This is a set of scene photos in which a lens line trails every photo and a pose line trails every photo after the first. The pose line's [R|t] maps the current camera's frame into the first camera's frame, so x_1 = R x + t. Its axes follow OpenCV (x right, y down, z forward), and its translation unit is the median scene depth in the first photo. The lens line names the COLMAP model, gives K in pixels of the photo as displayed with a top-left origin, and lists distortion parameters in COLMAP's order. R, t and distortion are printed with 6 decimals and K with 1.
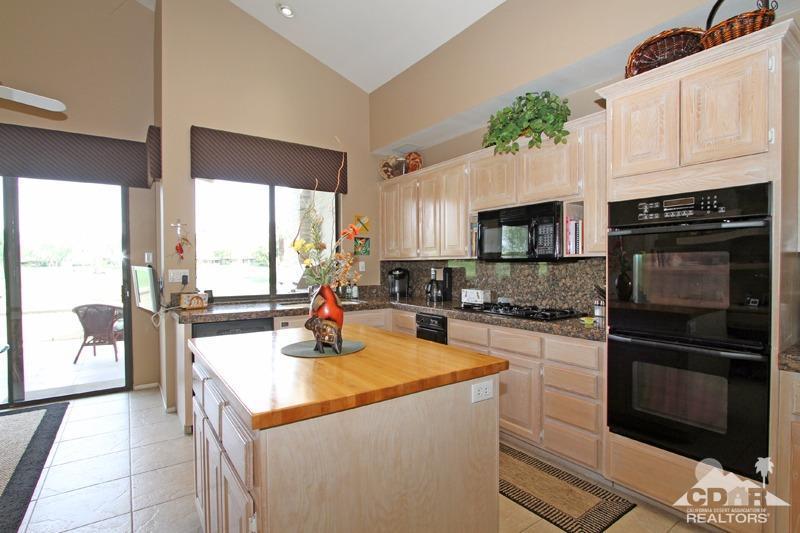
lens RADIAL K [[389.3, 0, 402.3], [0, 389.3, 271.7], [0, 0, 1]] dist [-0.016933, 0.000490]
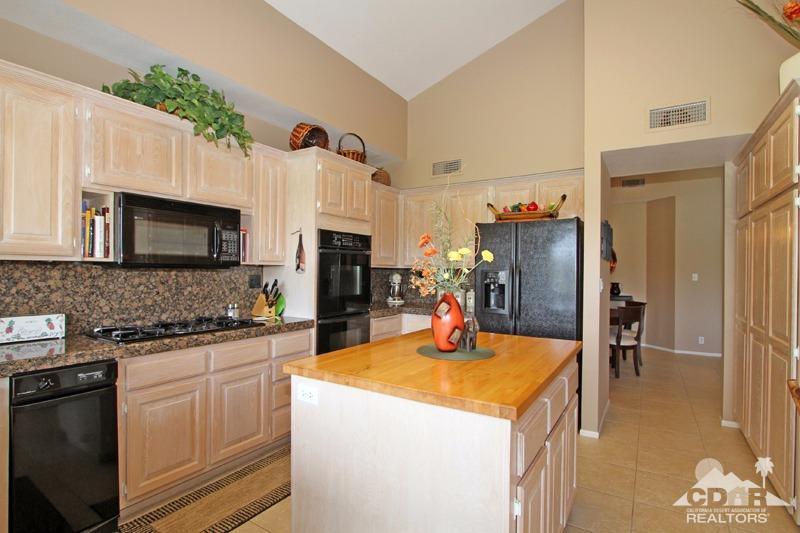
lens RADIAL K [[398.9, 0, 406.6], [0, 398.9, 269.9], [0, 0, 1]] dist [-0.029664, 0.012828]
pose [[-0.384440, 0.002656, 0.923146, -0.669385], [0.010424, 0.999945, 0.001465, -0.018038], [-0.923091, 0.010186, -0.384446, 0.896367]]
